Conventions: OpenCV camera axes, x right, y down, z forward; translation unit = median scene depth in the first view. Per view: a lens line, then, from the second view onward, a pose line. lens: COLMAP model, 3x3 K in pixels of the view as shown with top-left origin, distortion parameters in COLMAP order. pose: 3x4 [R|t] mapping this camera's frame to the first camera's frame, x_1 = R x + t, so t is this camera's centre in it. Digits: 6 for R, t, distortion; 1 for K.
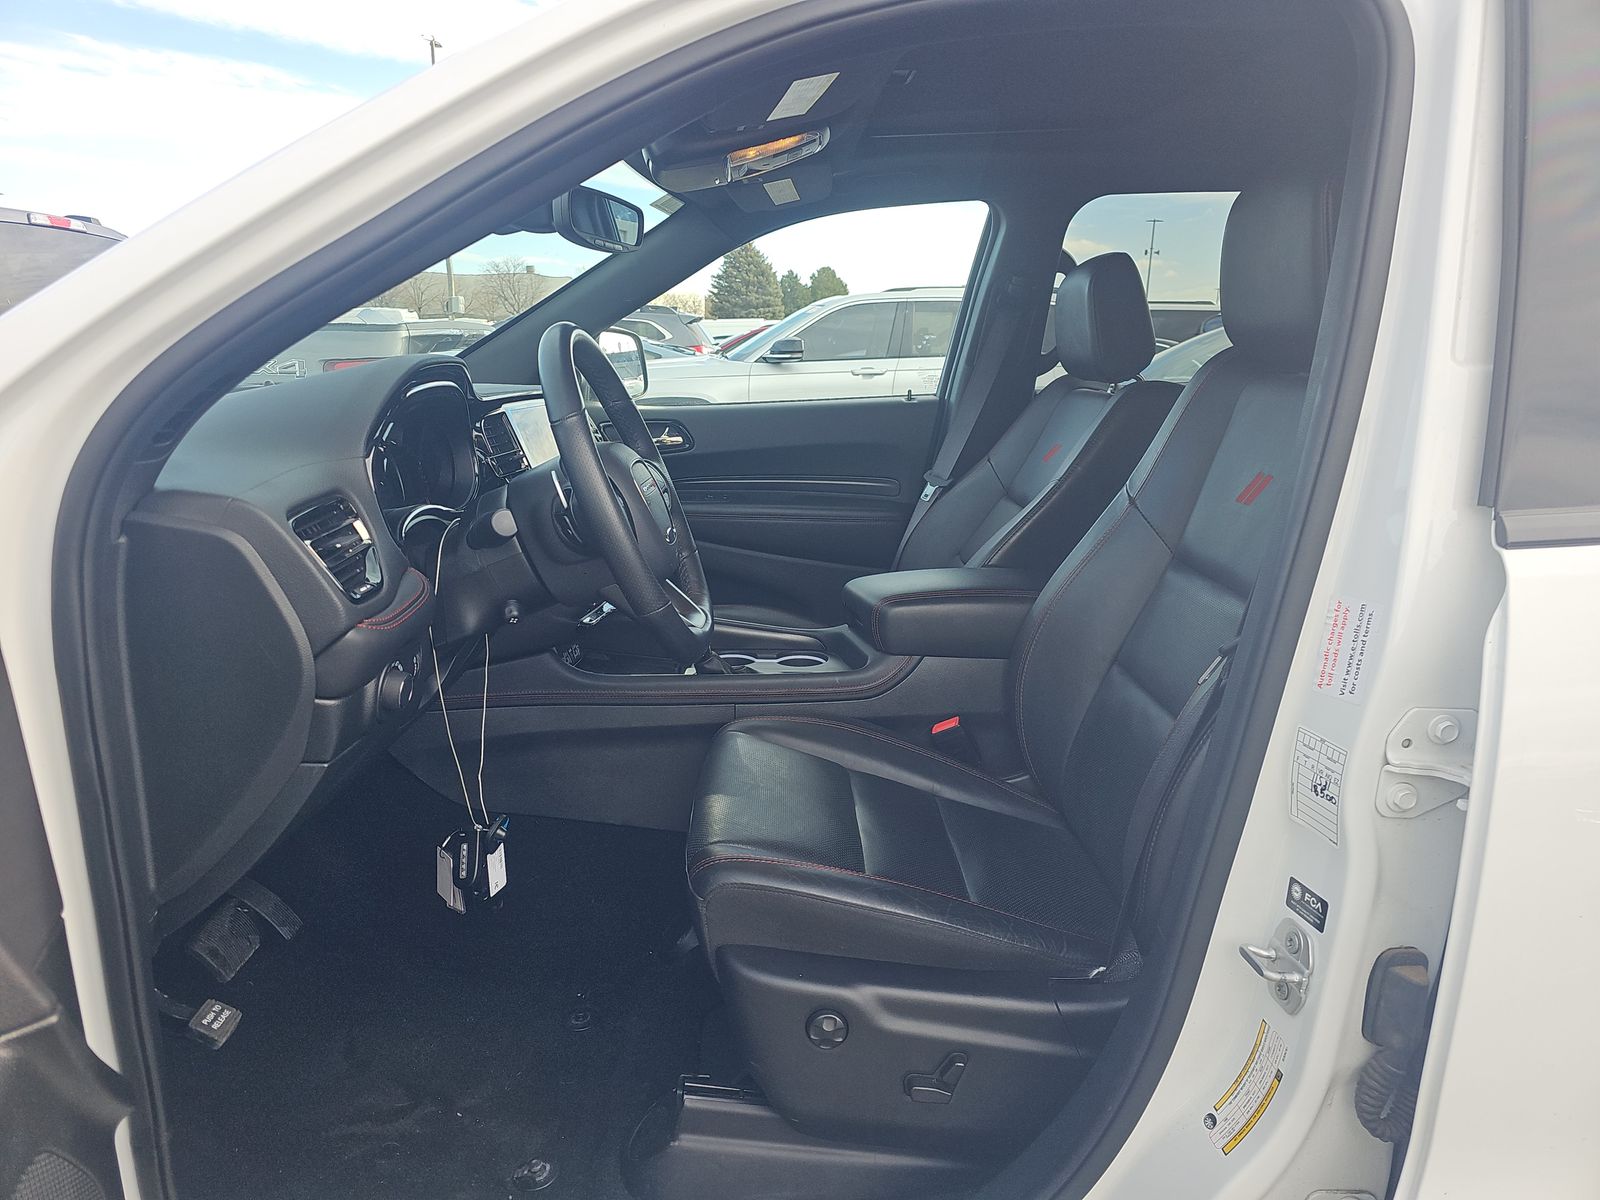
lens RADIAL K [[959.4, 0, 790.0], [0, 959.4, 594.9], [0, 0, 1]] dist [-0.003341, -0.034183]
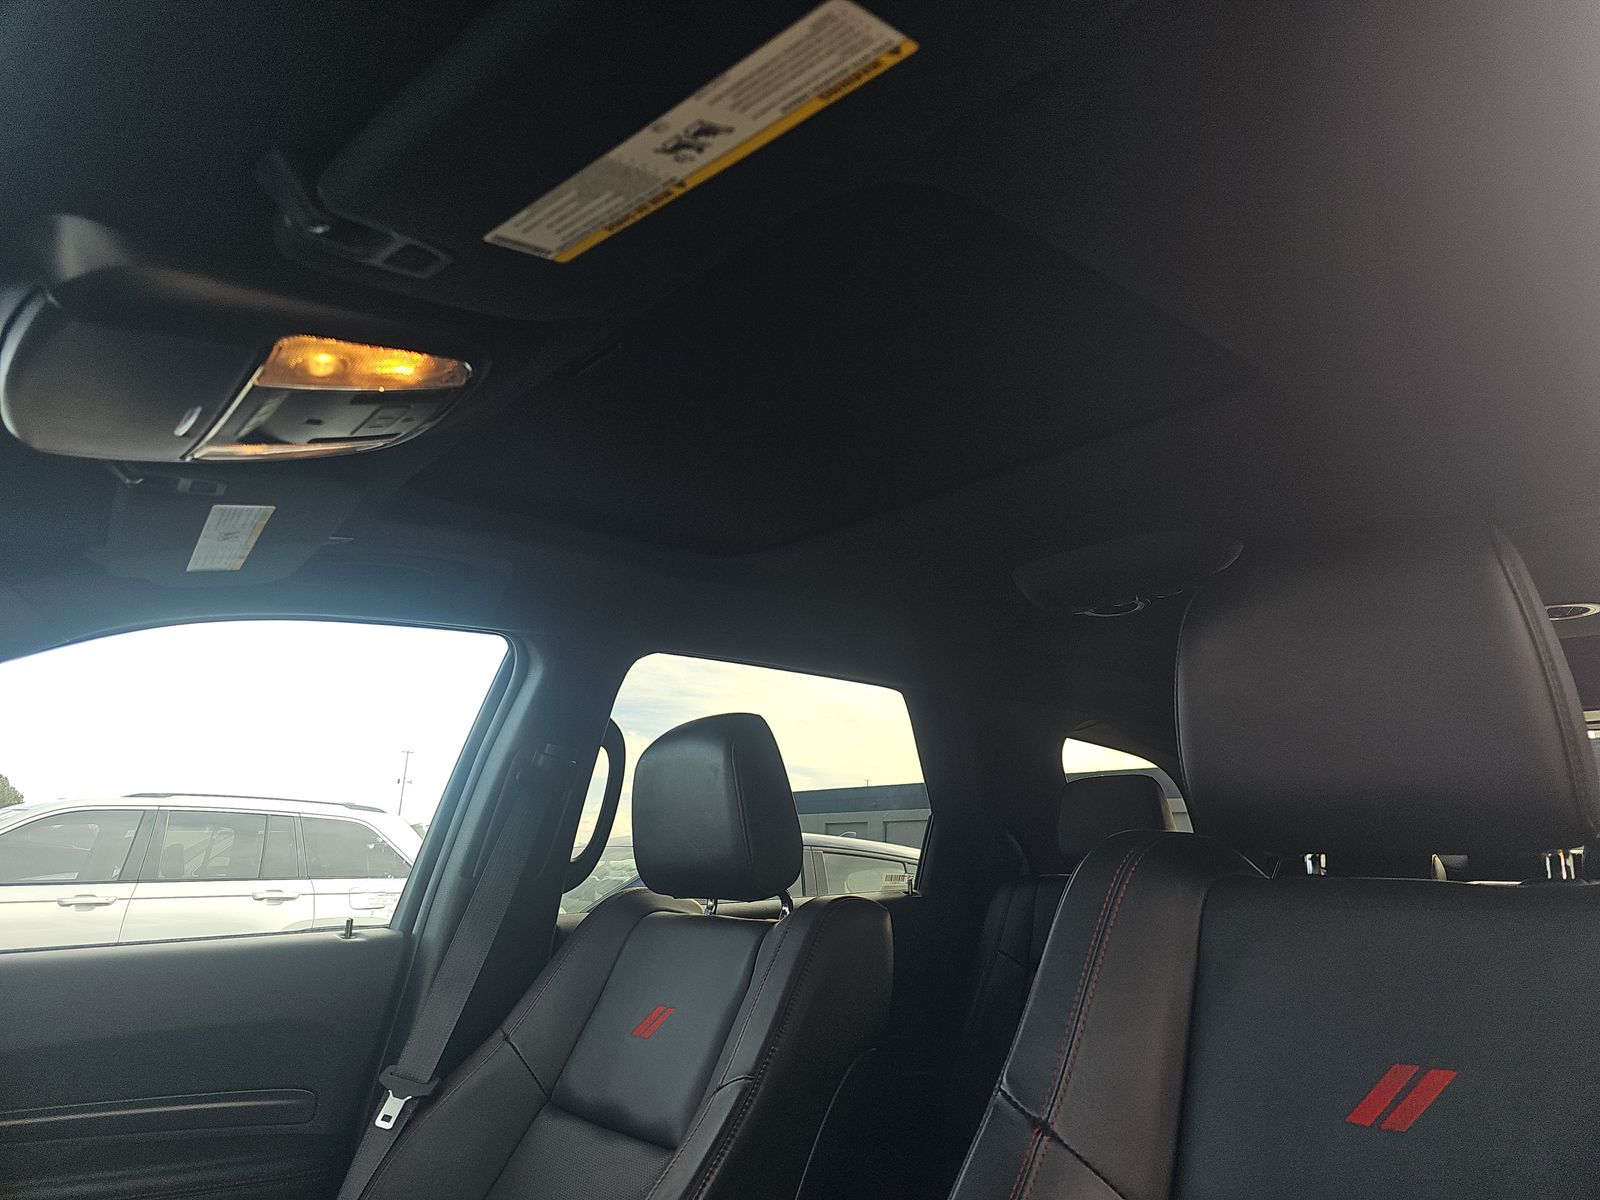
lens RADIAL K [[959.4, 0, 790.0], [0, 959.4, 594.9], [0, 0, 1]] dist [-0.003341, -0.034183]
pose [[0.742277, 0.202728, 0.638691, -0.087082], [0.158035, 0.873289, -0.460859, -0.076542], [-0.651191, 0.443021, 0.616184, 0.385512]]
